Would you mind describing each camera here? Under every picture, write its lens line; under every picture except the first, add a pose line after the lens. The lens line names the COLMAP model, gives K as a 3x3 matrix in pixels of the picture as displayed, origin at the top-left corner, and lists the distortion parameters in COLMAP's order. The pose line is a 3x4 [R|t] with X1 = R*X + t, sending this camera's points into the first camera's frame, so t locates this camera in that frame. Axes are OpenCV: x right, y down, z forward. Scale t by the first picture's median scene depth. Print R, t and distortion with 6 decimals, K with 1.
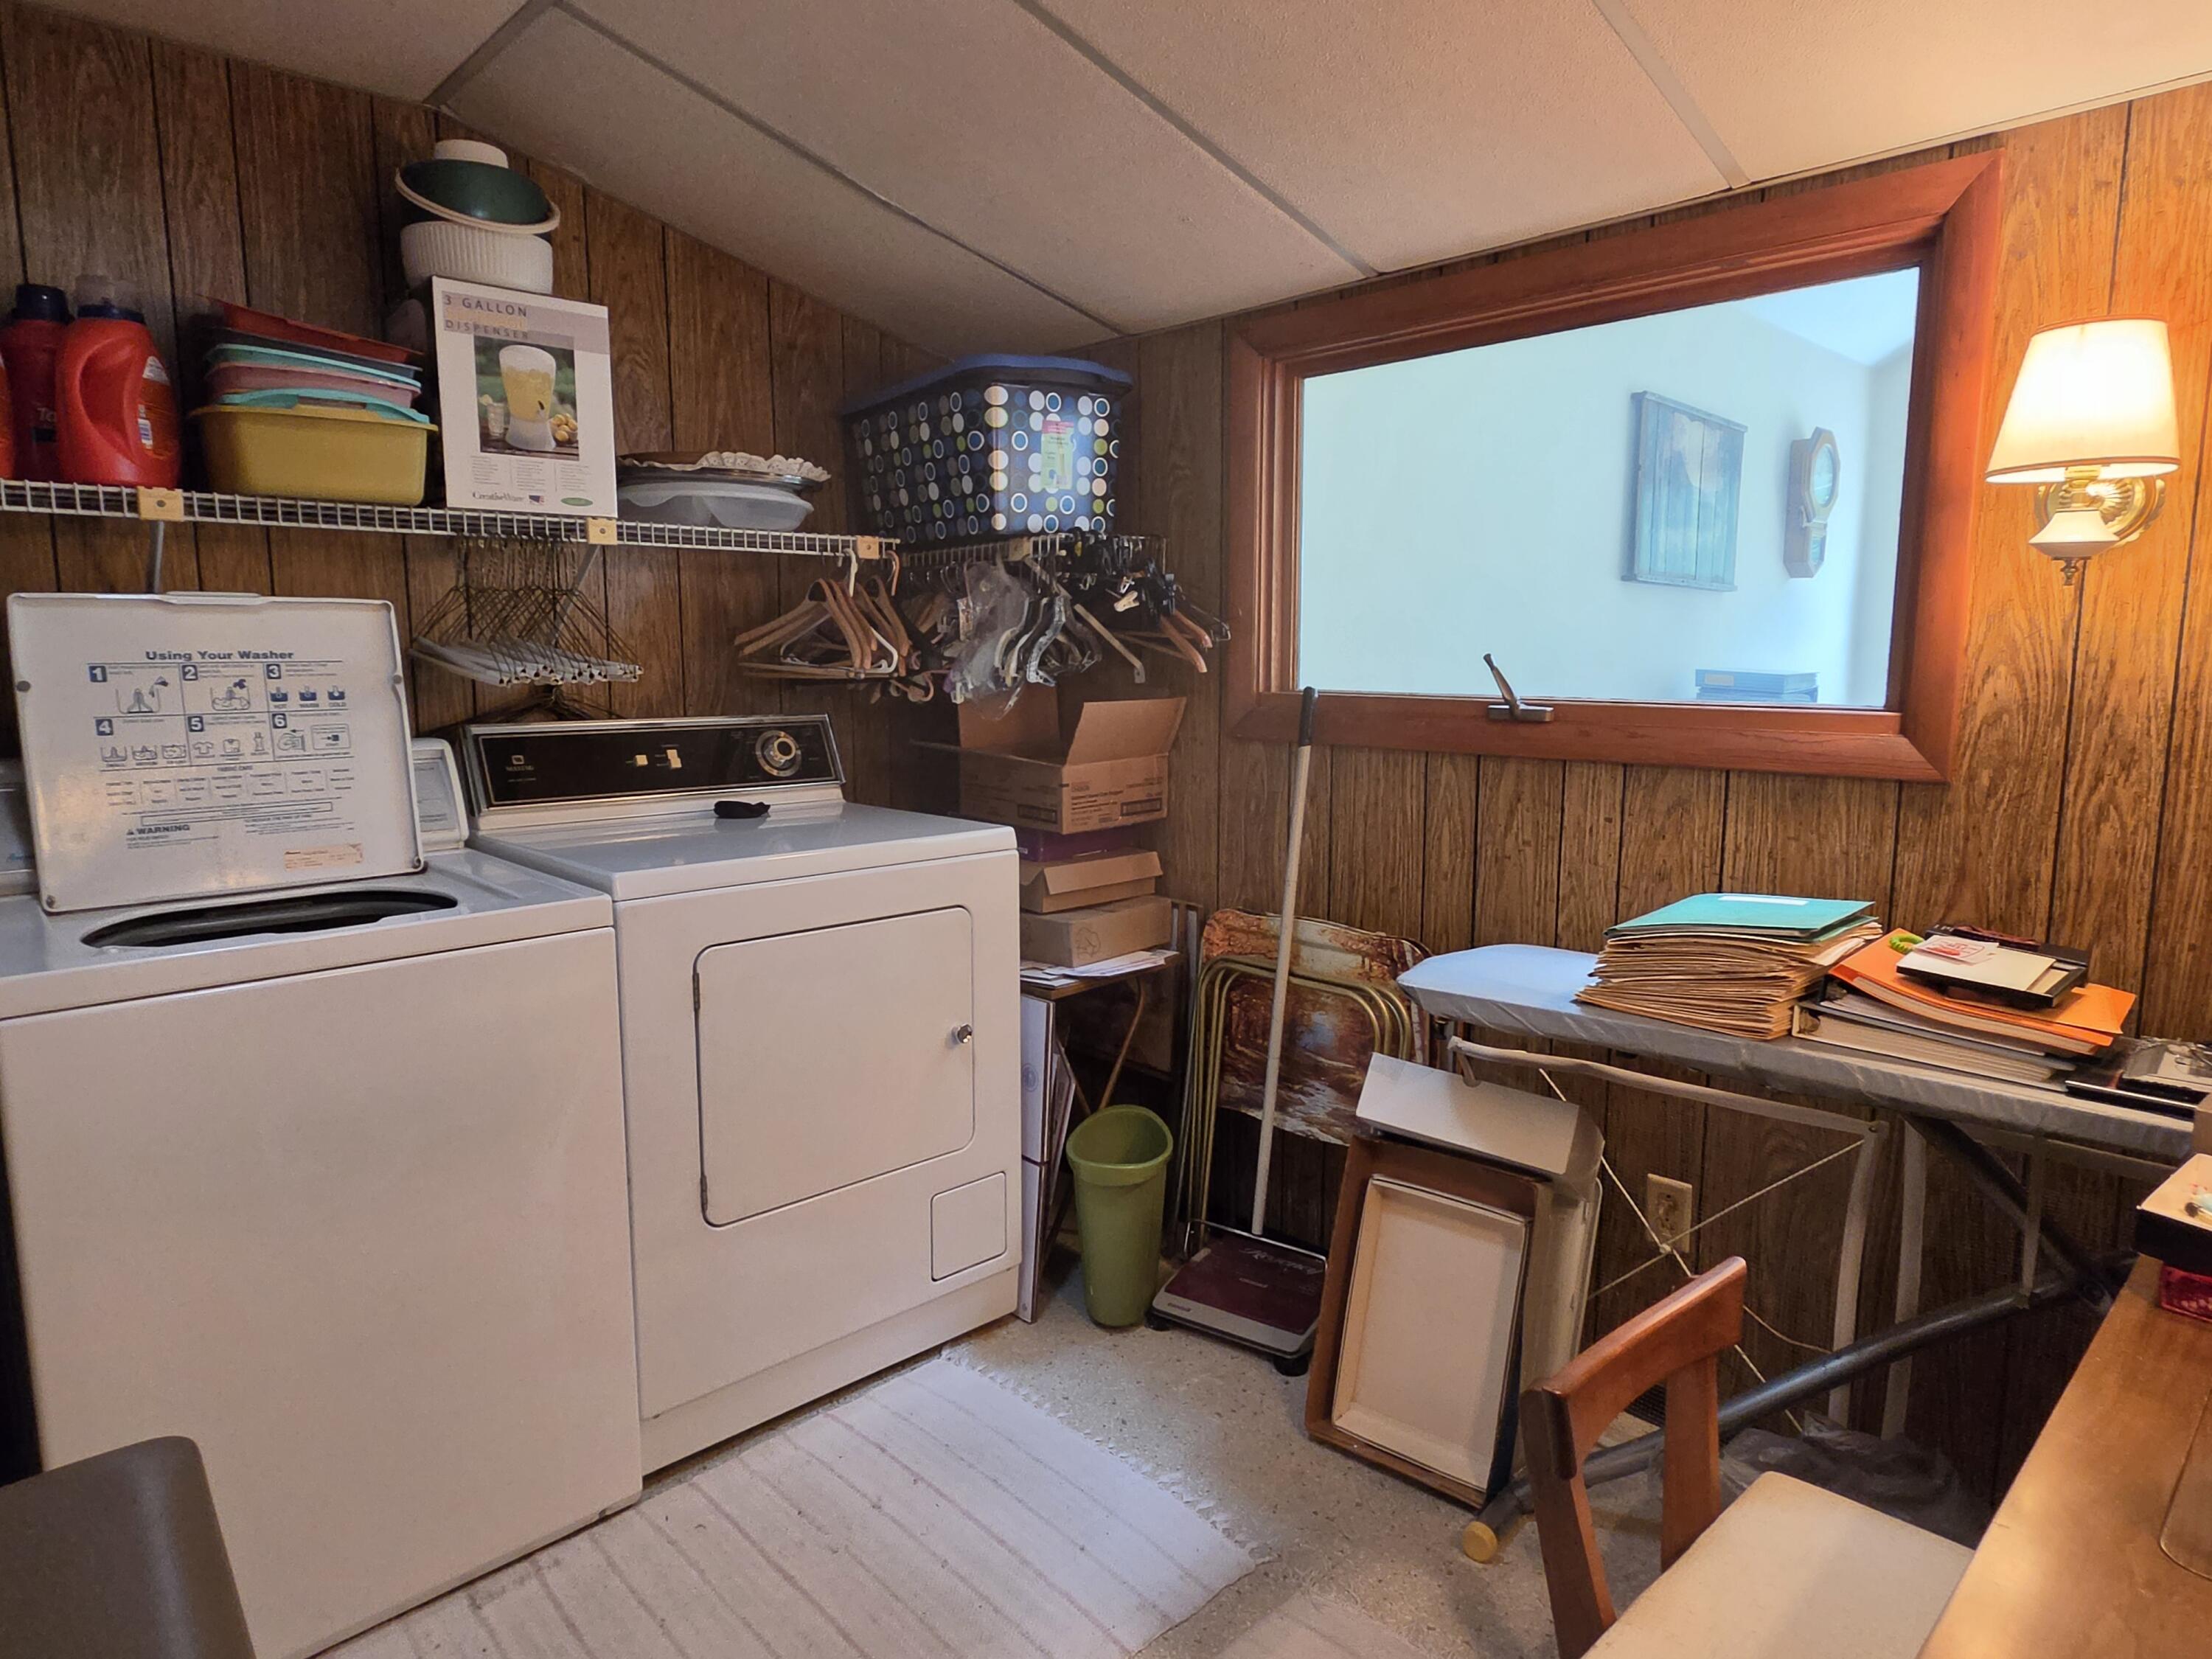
lens RADIAL K [[1315.2, 0, 1106.0], [0, 1315.2, 829.5], [0, 0, 1]] dist [-0.000778, 0.001530]
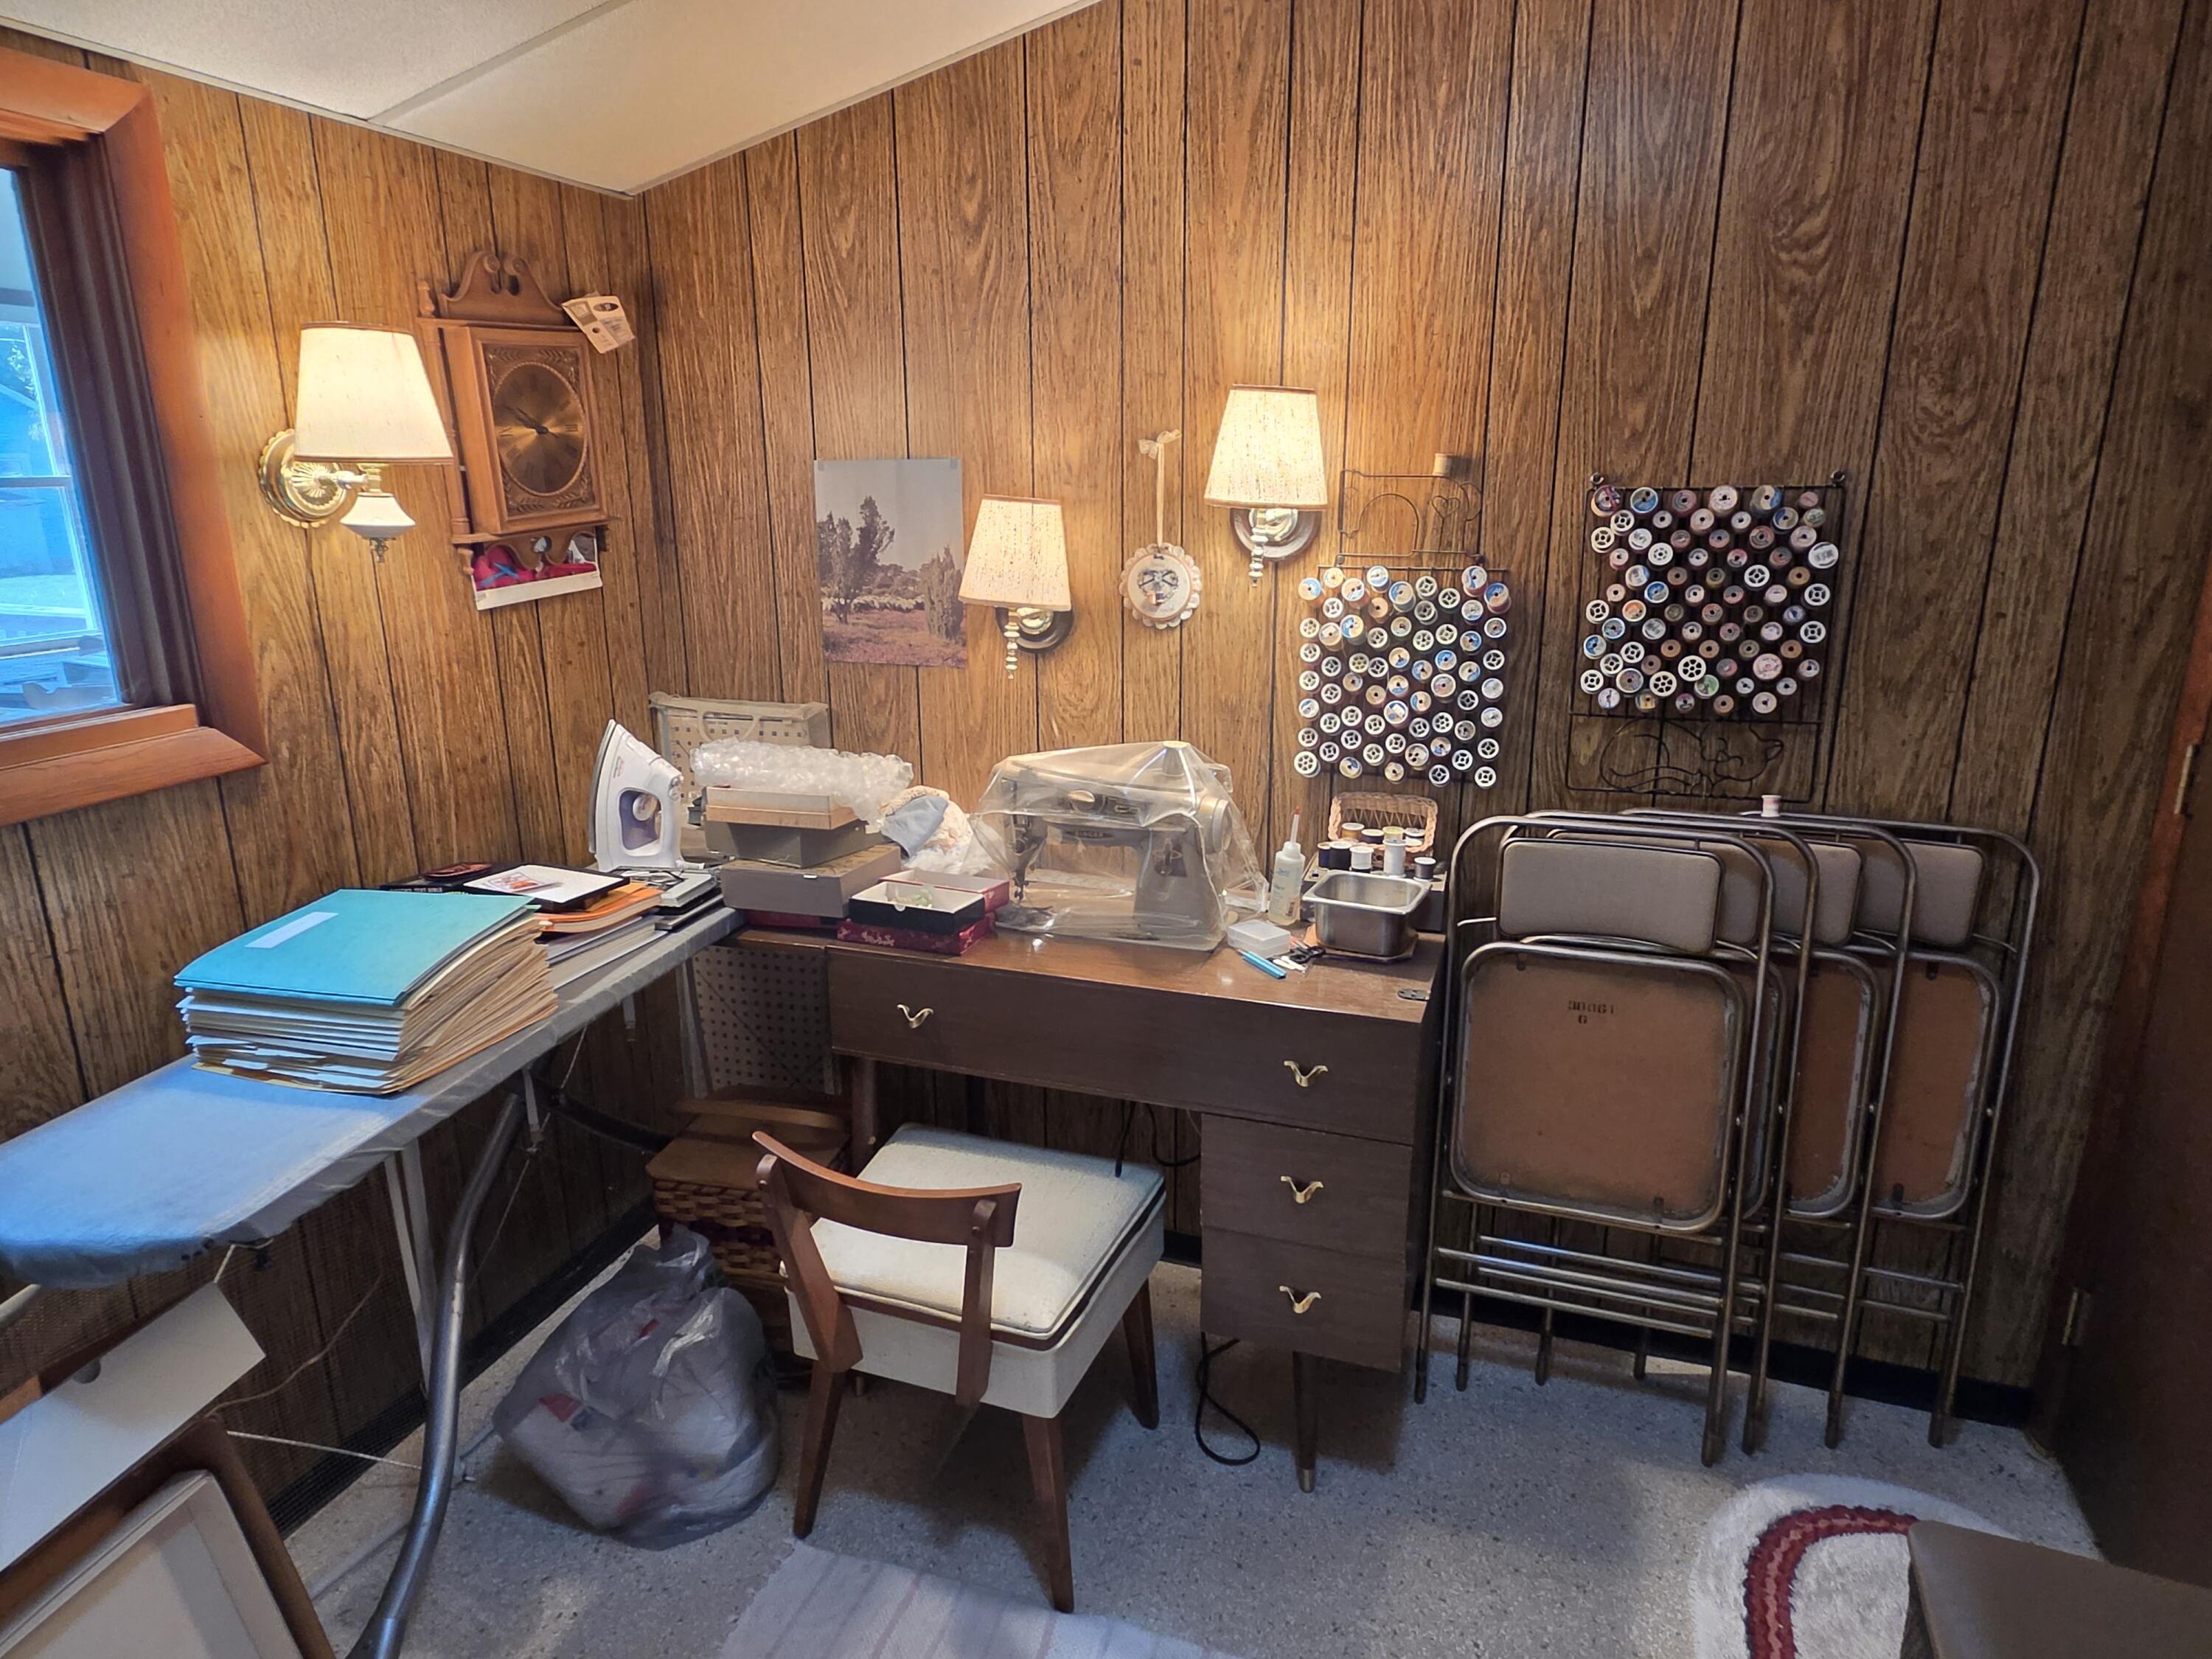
lens RADIAL K [[1315.2, 0, 1106.0], [0, 1315.2, 829.5], [0, 0, 1]] dist [-0.000778, 0.001530]
pose [[-0.460074, -0.234100, 0.856463, -0.518251], [0.134709, 0.935044, 0.327941, -0.234679], [-0.877602, 0.266251, -0.398654, 0.883619]]
